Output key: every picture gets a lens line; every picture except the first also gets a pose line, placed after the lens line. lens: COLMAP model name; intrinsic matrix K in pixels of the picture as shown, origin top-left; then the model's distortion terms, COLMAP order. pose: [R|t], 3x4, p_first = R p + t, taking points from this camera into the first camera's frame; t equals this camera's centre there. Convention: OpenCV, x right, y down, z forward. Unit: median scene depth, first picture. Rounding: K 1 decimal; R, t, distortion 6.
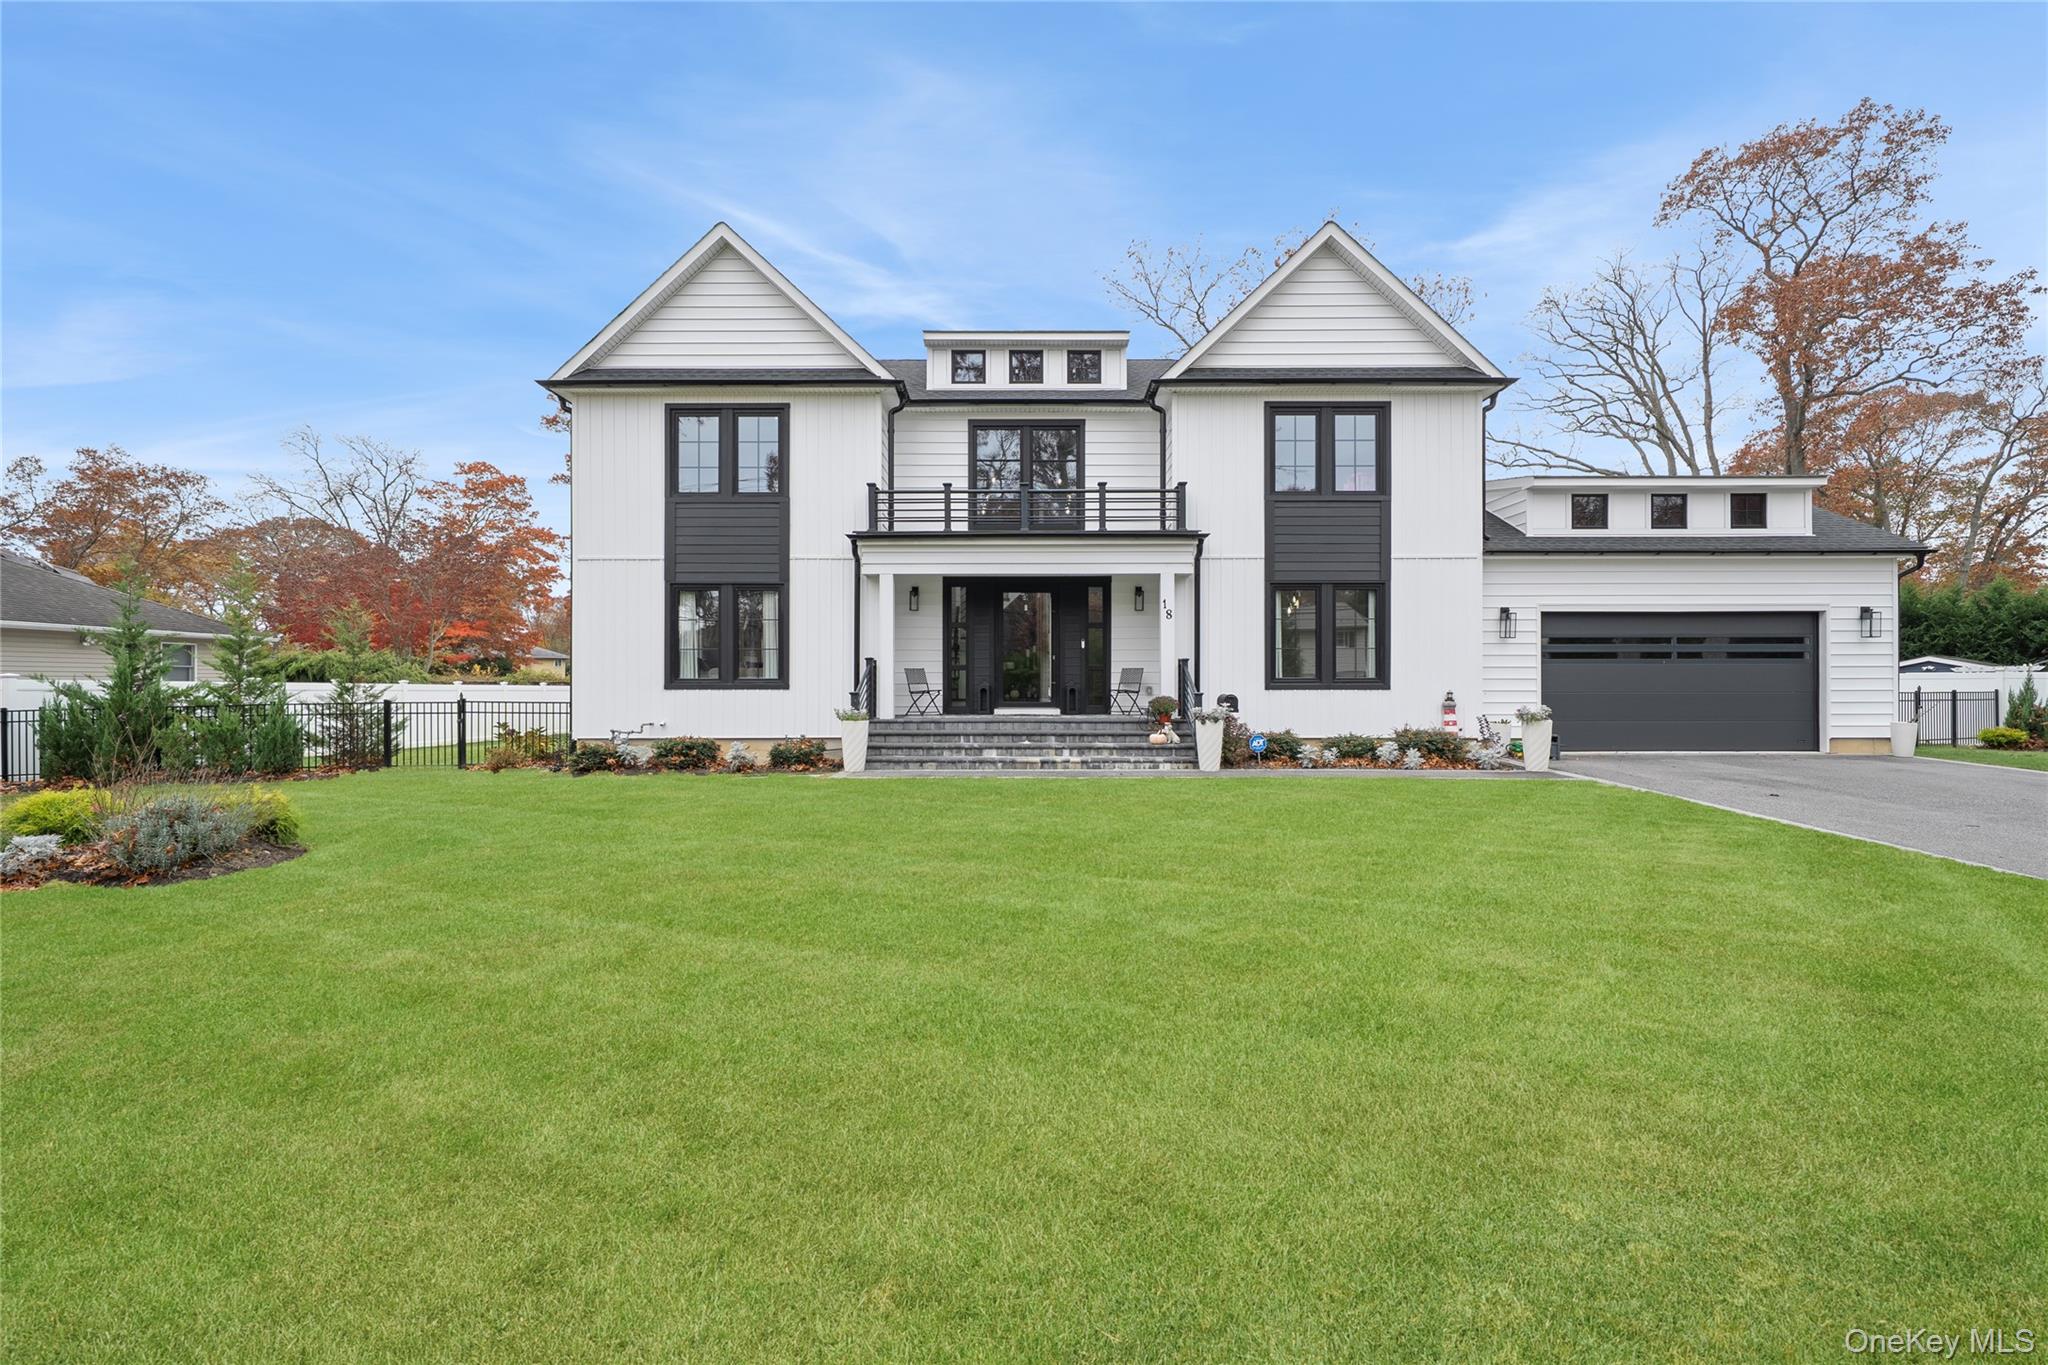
lens RADIAL K [[884.5, 0, 1023.7], [0, 884.5, 686.7], [0, 0, 1]] dist [0.007520, 0.001590]
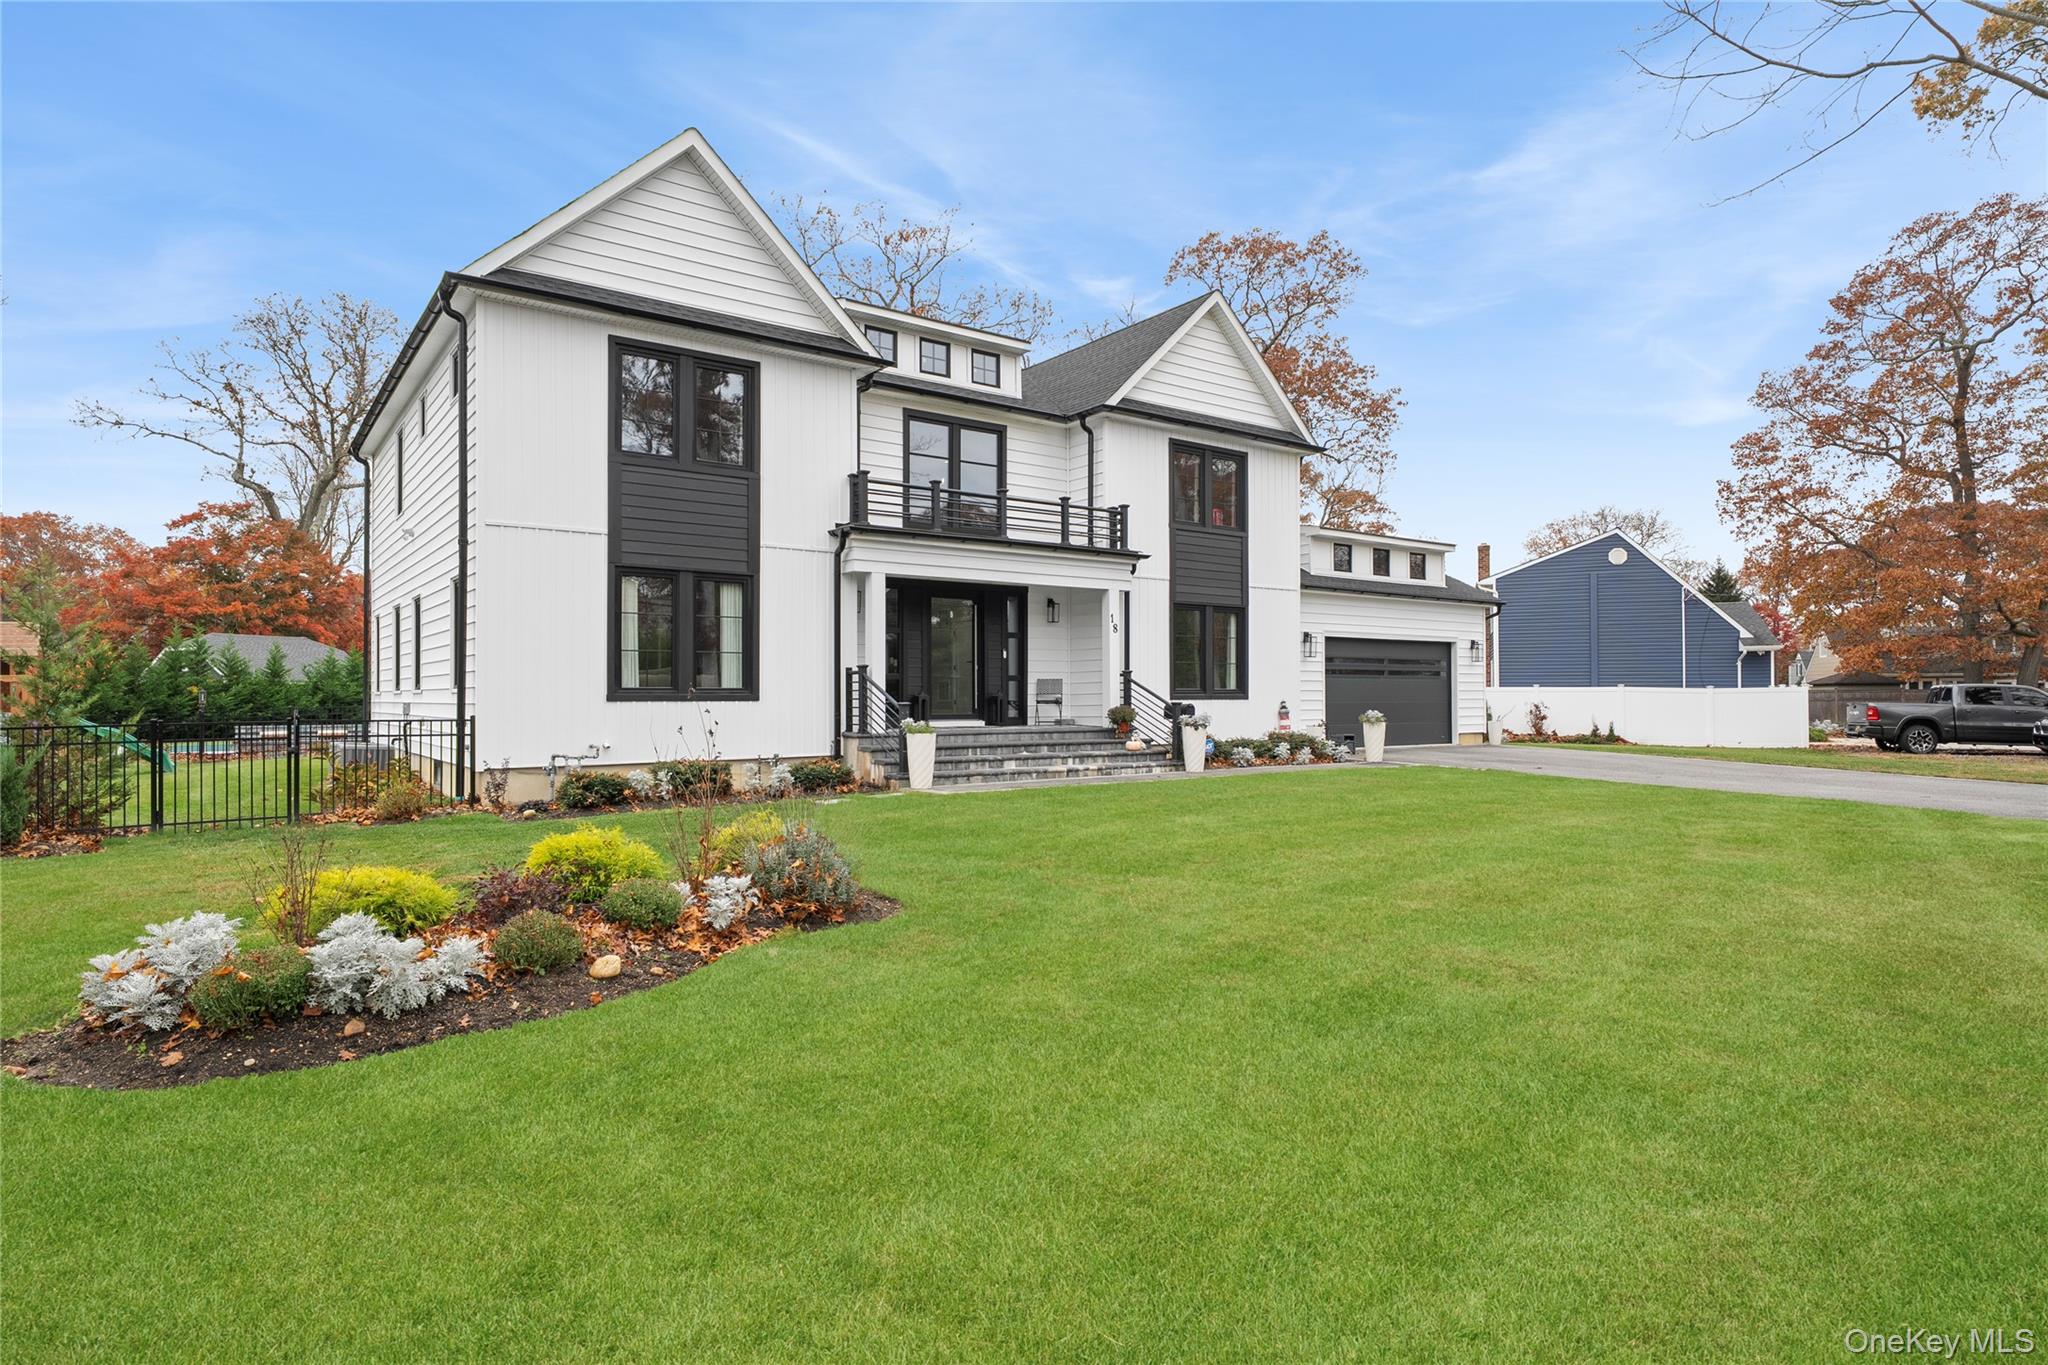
lens RADIAL K [[1114.2, 0, 1023.2], [0, 1114.2, 698.3], [0, 0, 1]] dist [0.002444, -0.001025]
pose [[0.803739, -0.001943, 0.594979, -0.687296], [0.003236, 0.999994, -0.001105, 0.002566], [-0.594973, 0.002814, 0.803741, -0.003279]]
